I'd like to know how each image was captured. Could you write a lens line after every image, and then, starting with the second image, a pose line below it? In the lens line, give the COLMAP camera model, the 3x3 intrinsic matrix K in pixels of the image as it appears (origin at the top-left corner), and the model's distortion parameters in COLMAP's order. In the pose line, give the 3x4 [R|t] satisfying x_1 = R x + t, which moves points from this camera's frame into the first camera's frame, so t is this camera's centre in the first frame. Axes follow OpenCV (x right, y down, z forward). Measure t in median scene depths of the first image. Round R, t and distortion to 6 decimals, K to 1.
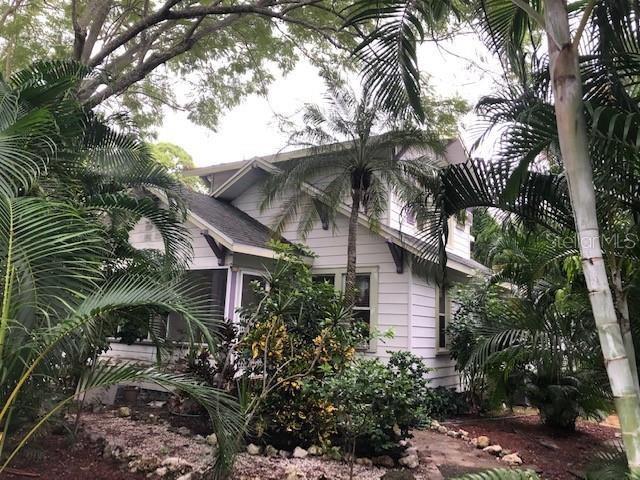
lens RADIAL K [[531.8, 0, 328.9], [0, 531.8, 240.4], [0, 0, 1]] dist [0.068862, -0.075288]
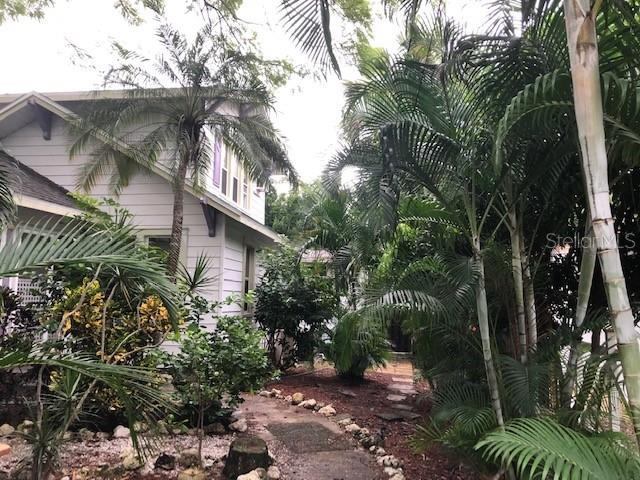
lens RADIAL K [[531.8, 0, 328.9], [0, 531.8, 240.4], [0, 0, 1]] dist [0.068862, -0.075288]
pose [[0.910521, 0.018721, 0.413039, -0.096307], [-0.045521, 0.997440, 0.055139, 0.008823], [-0.410949, -0.069007, 0.909043, 0.051110]]
